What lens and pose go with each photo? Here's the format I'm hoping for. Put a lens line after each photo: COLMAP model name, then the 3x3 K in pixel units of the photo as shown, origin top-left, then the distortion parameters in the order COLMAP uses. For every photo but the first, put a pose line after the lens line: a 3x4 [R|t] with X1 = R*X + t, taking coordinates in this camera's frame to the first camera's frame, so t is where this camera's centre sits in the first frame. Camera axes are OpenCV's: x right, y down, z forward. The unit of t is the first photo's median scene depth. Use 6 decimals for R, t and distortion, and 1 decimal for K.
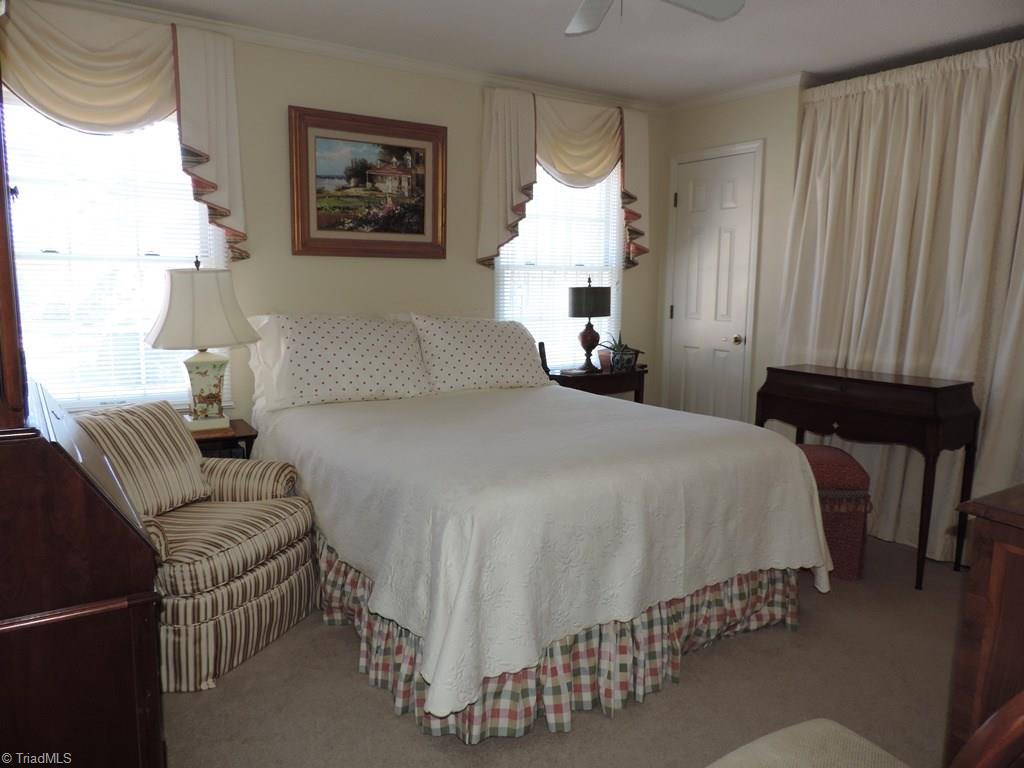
lens RADIAL K [[733.2, 0, 511.8], [0, 733.2, 383.9], [0, 0, 1]] dist [-0.027010, 0.008566]
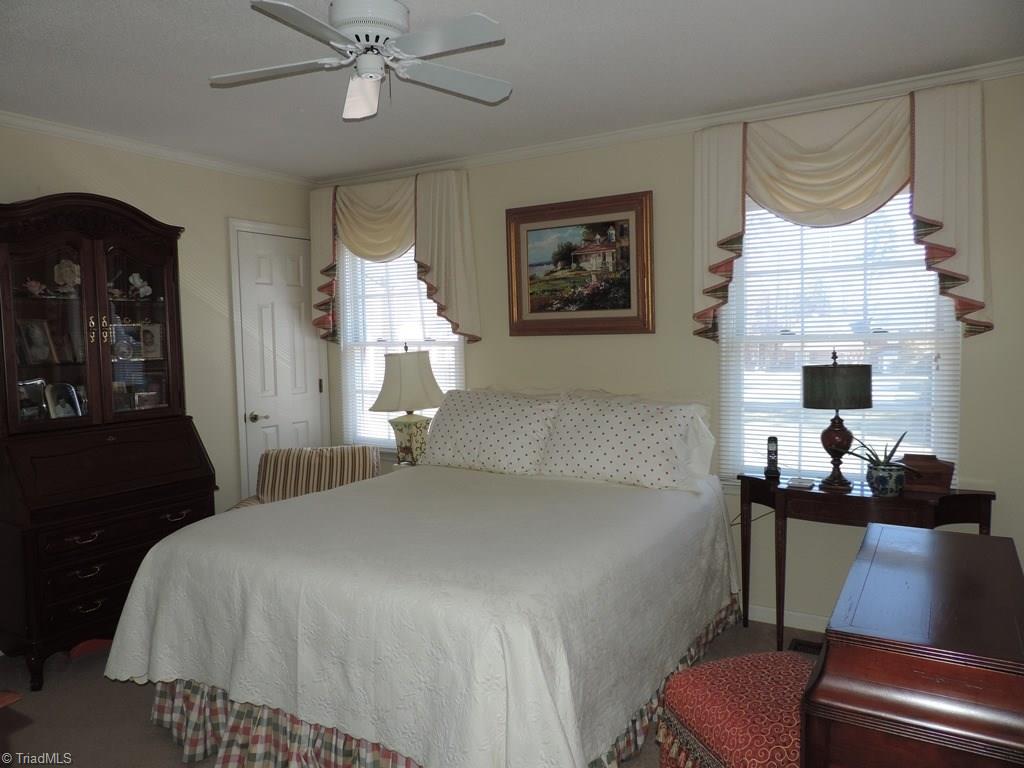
lens RADIAL K [[733.2, 0, 513.5], [0, 733.2, 384.2], [0, 0, 1]] dist [-0.027010, 0.008566]
pose [[0.417757, 0.026718, -0.908166, 0.692046], [-0.116555, 0.992884, -0.024406, -0.070491], [0.901052, 0.116047, 0.417899, 0.502452]]
